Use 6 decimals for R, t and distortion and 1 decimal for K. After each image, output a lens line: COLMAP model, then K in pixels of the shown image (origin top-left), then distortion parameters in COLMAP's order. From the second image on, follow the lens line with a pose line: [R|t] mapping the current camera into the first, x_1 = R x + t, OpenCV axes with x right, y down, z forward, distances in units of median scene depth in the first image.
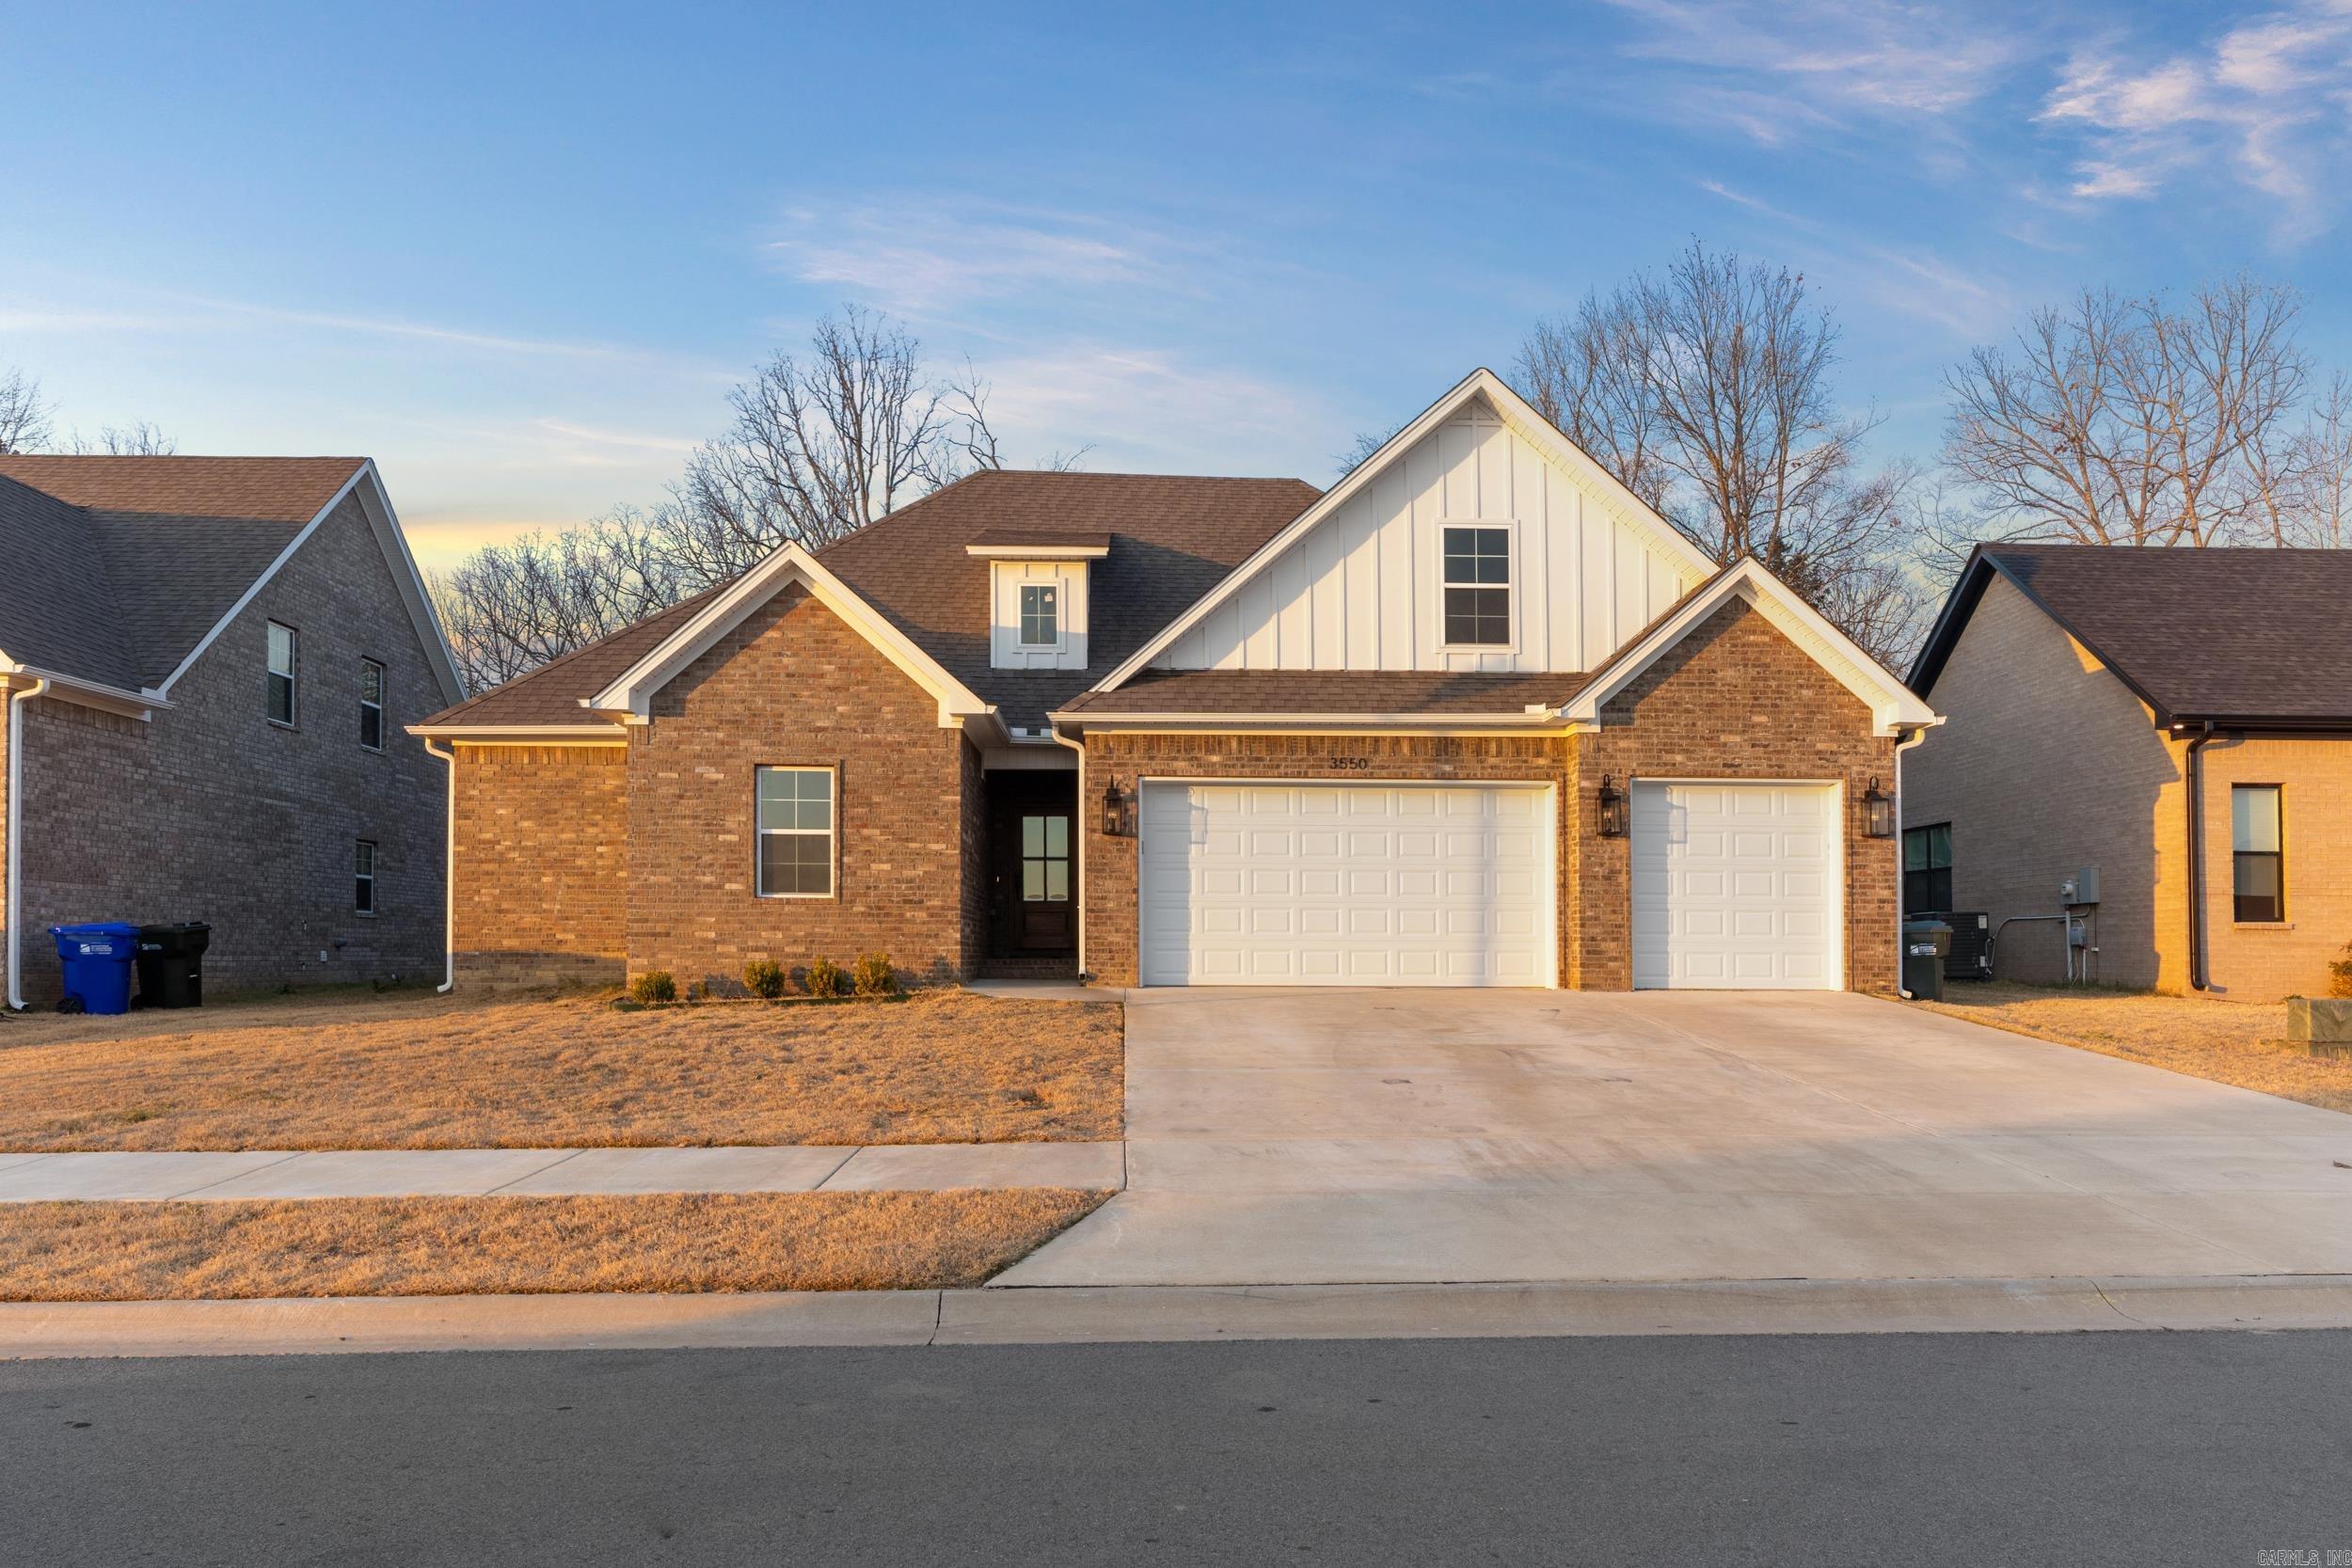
lens RADIAL K [[1514.2, 0, 1183.9], [0, 1514.2, 982.8], [0, 0, 1]] dist [-0.002375, -0.005998]
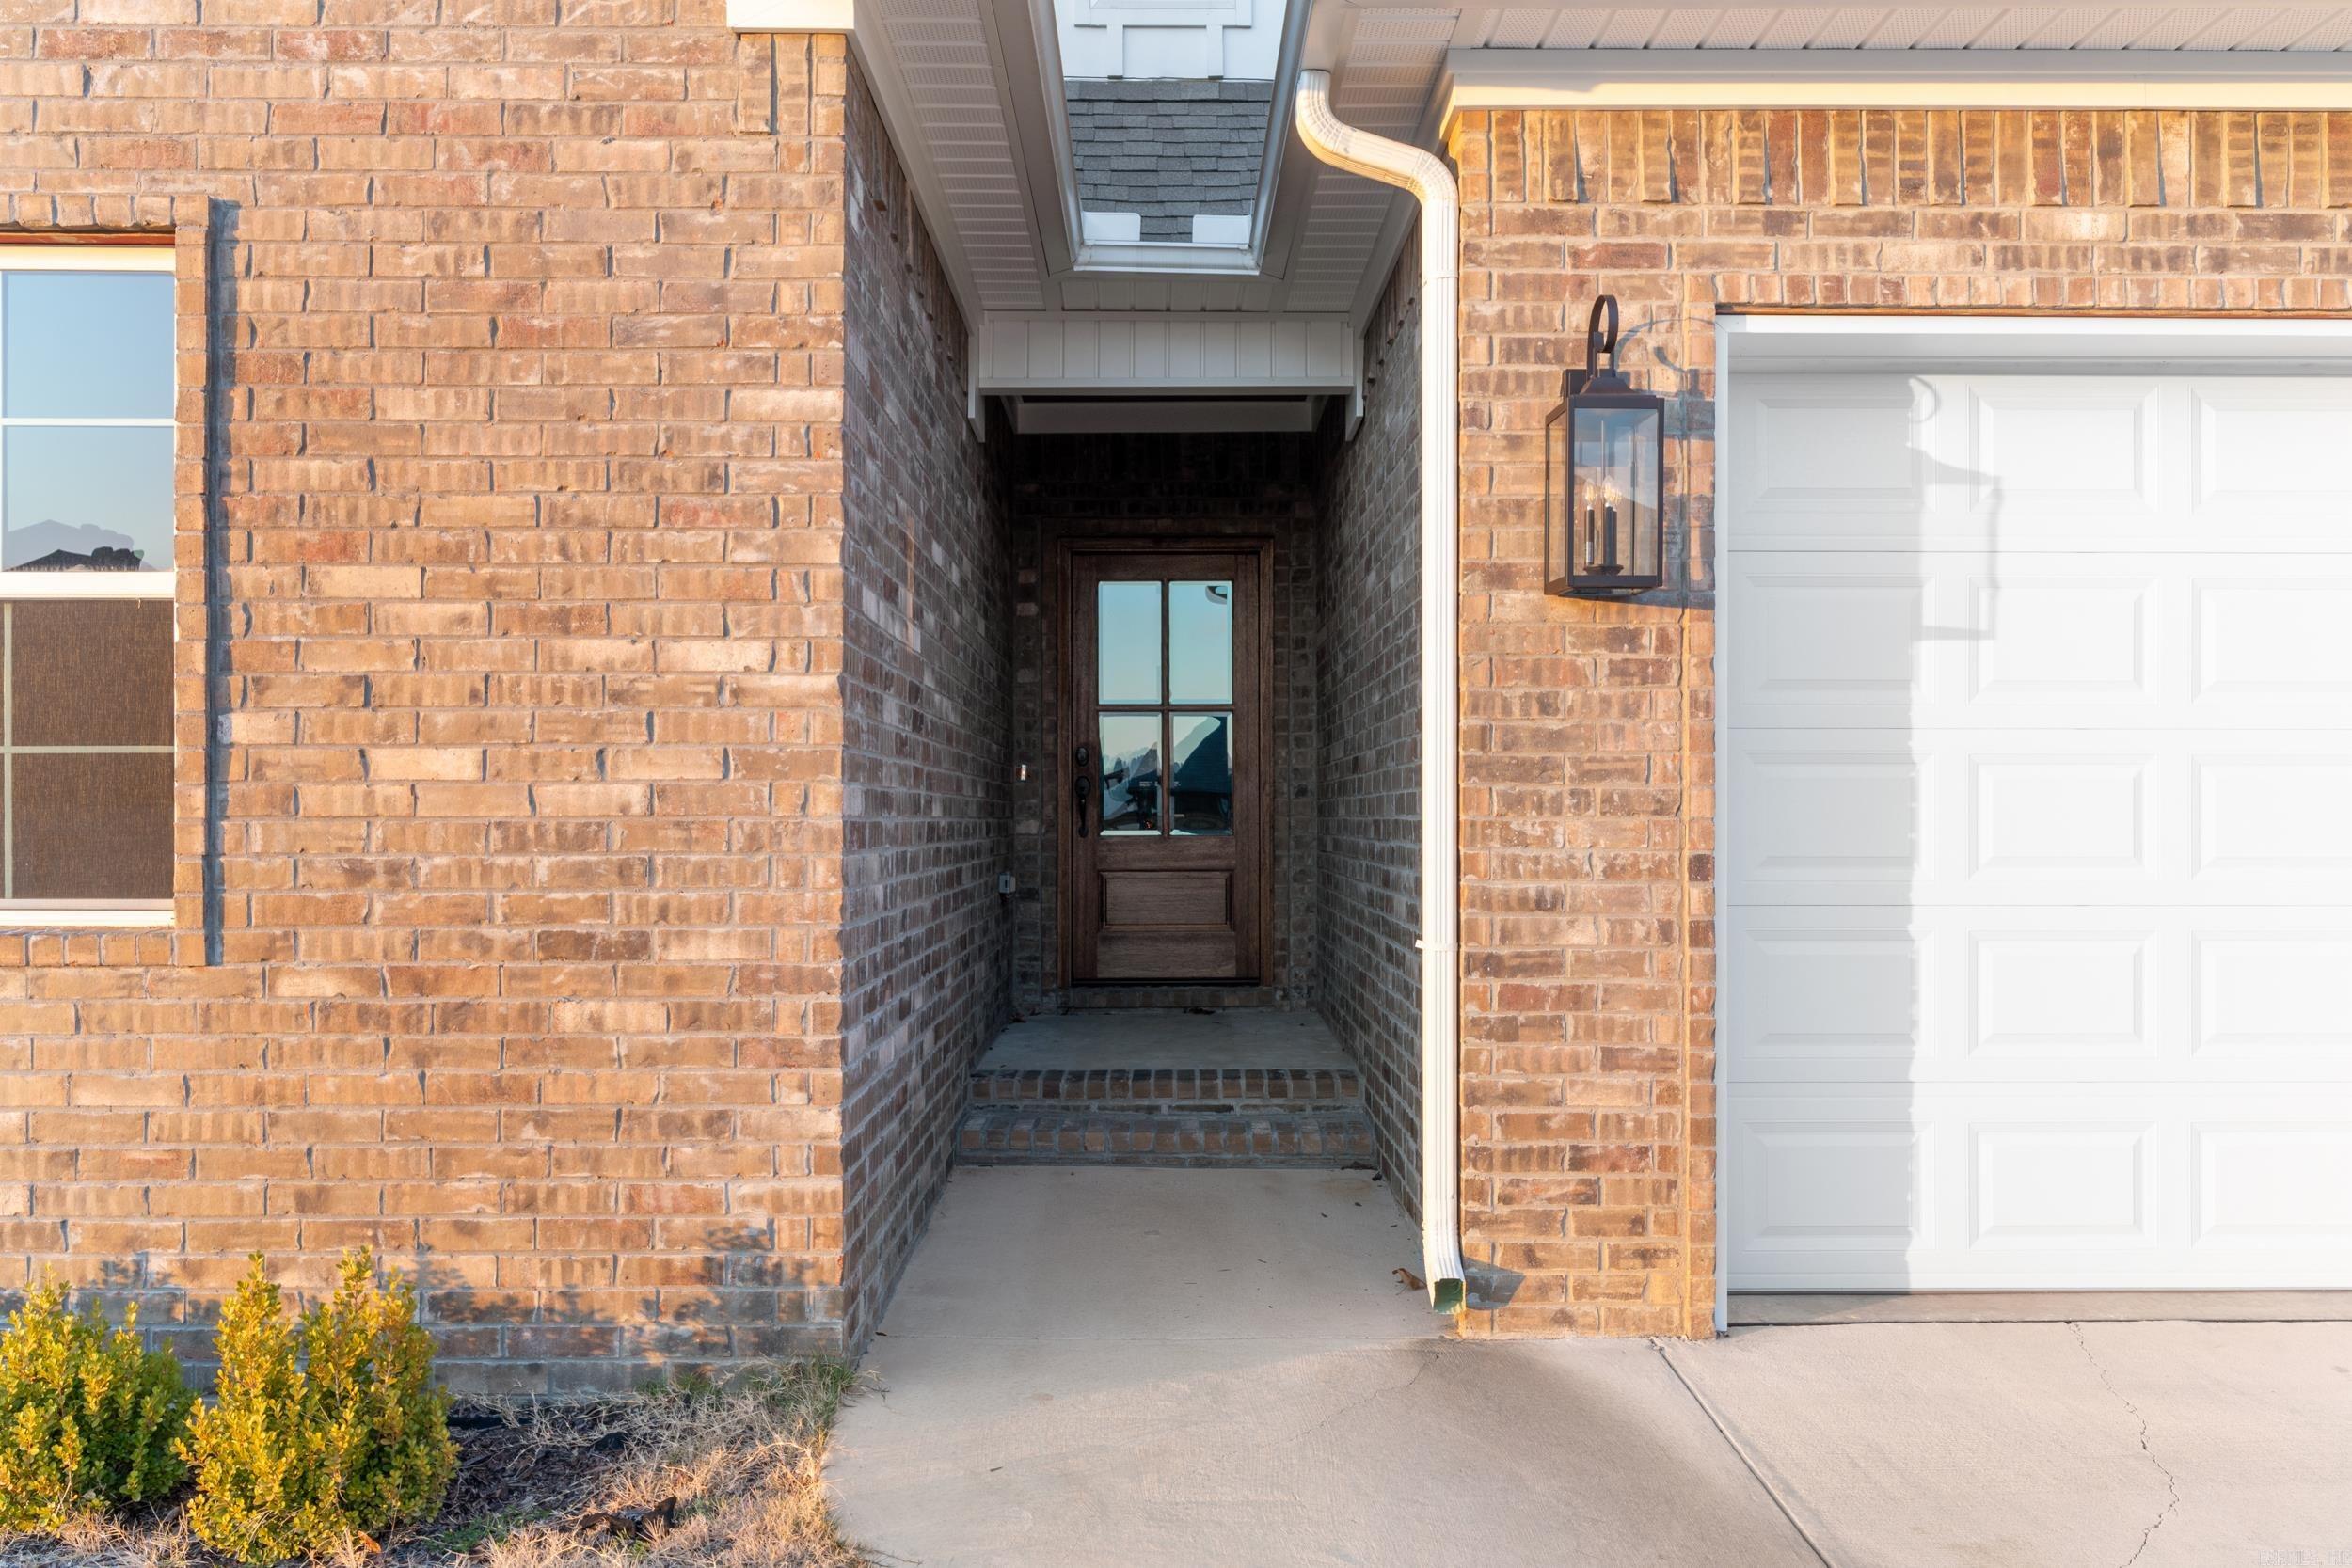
lens RADIAL K [[1827.7, 0, 1175.8], [0, 1827.7, 820.5], [0, 0, 1]] dist [0.002439, -0.005033]
pose [[0.999452, -0.003746, -0.032878, -0.095417], [0.003251, 0.999881, -0.015089, -0.063672], [0.032930, 0.014973, 0.999345, 0.749539]]
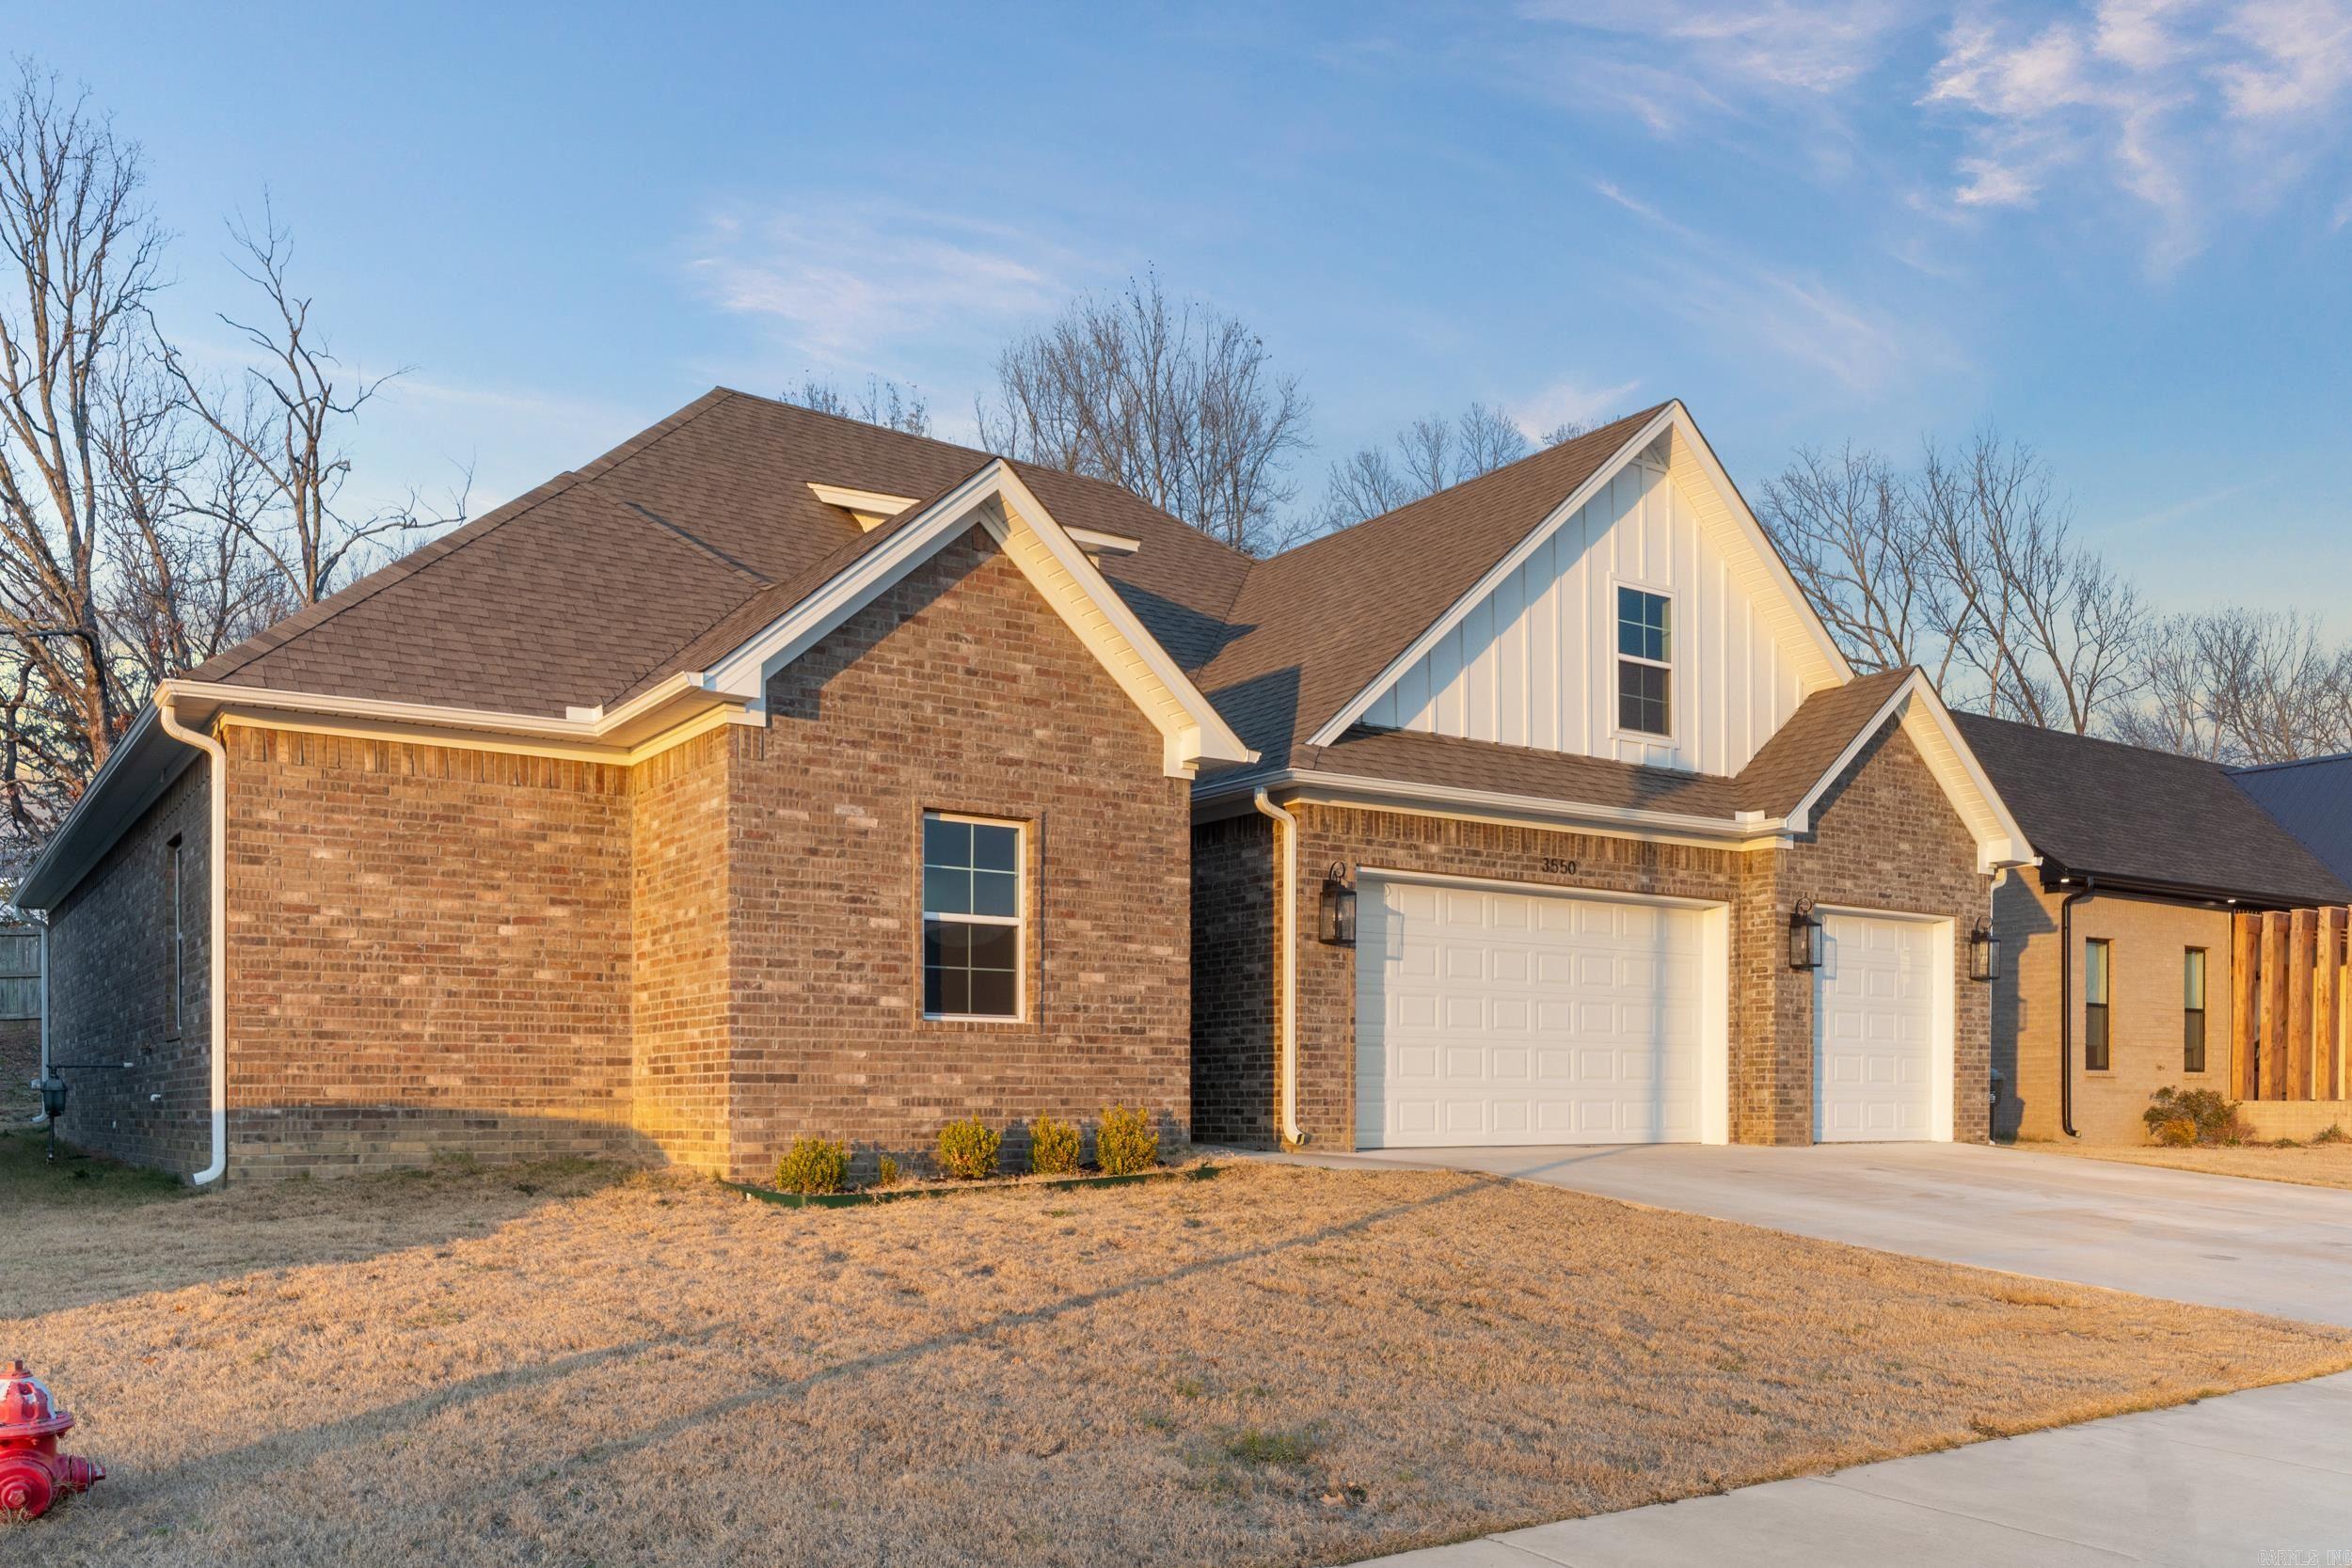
lens RADIAL K [[1827.7, 0, 1190.6], [0, 1827.7, 1155.4], [0, 0, 1]] dist [0.002439, -0.005033]
pose [[0.850102, -0.019215, 0.526267, -0.569281], [0.013888, 0.999805, 0.014071, -0.008850], [-0.526434, -0.004653, 0.850203, 0.284268]]
